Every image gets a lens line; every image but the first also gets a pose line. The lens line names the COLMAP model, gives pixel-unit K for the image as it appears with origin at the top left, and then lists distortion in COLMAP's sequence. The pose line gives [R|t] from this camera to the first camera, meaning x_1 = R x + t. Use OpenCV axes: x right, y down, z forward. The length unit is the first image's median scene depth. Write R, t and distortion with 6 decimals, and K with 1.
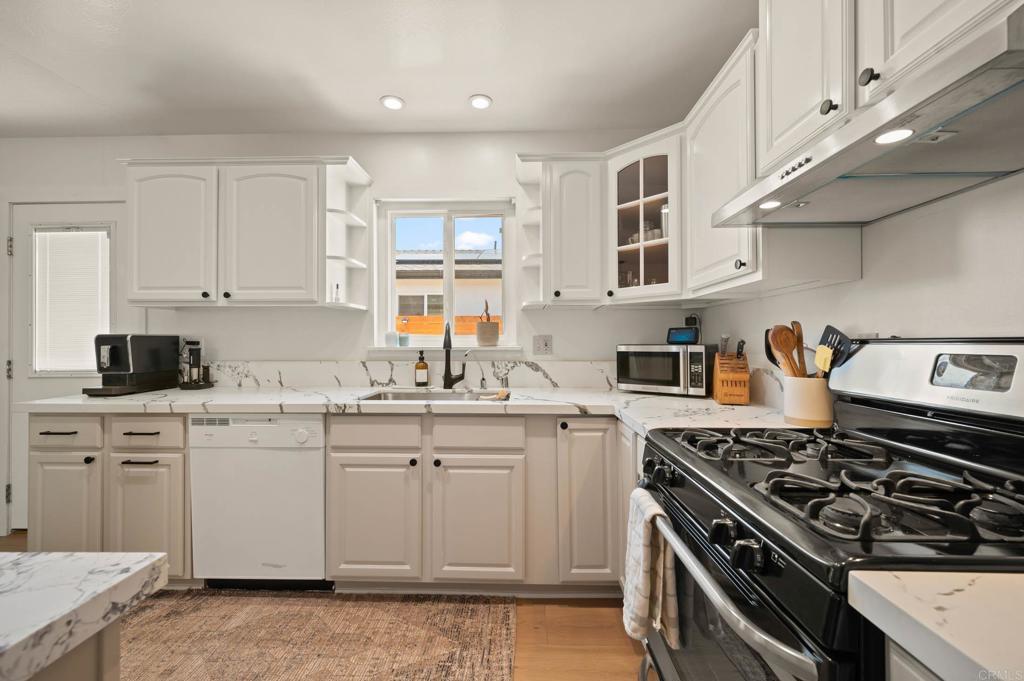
lens RADIAL K [[411.4, 0, 511.9], [0, 411.4, 339.3], [0, 0, 1]] dist [-0.001617, -0.000113]
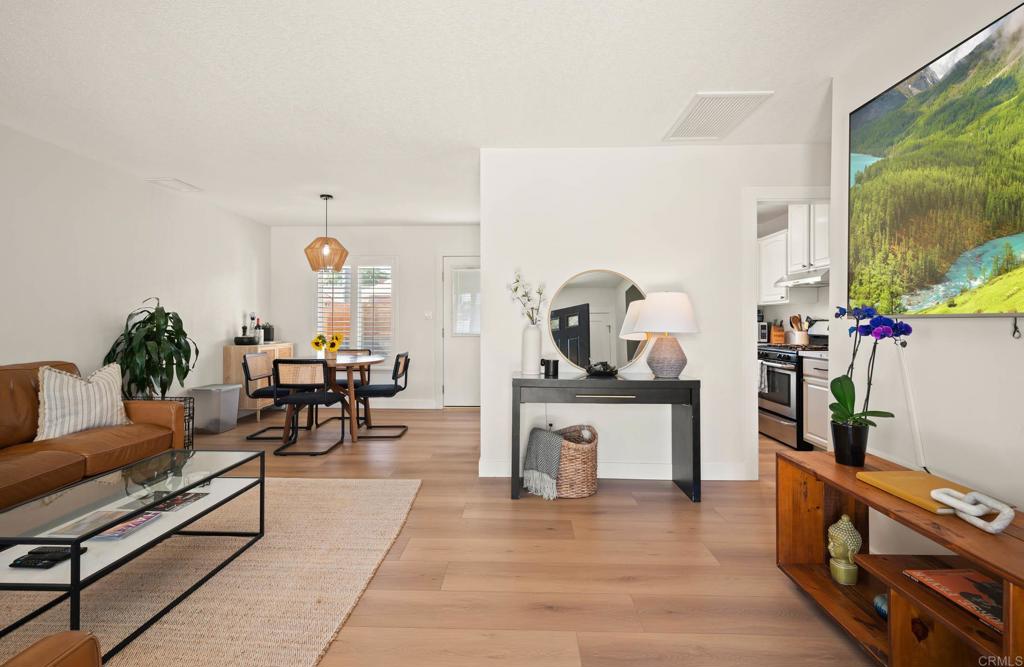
lens RADIAL K [[456.1, 0, 516.3], [0, 456.1, 323.7], [0, 0, 1]] dist [-0.002485, 0.000073]
pose [[0.999987, 0.004481, -0.002345, -1.559193], [-0.004464, 0.999964, 0.007219, 0.013059], [0.002377, -0.007209, 0.999971, -2.643606]]
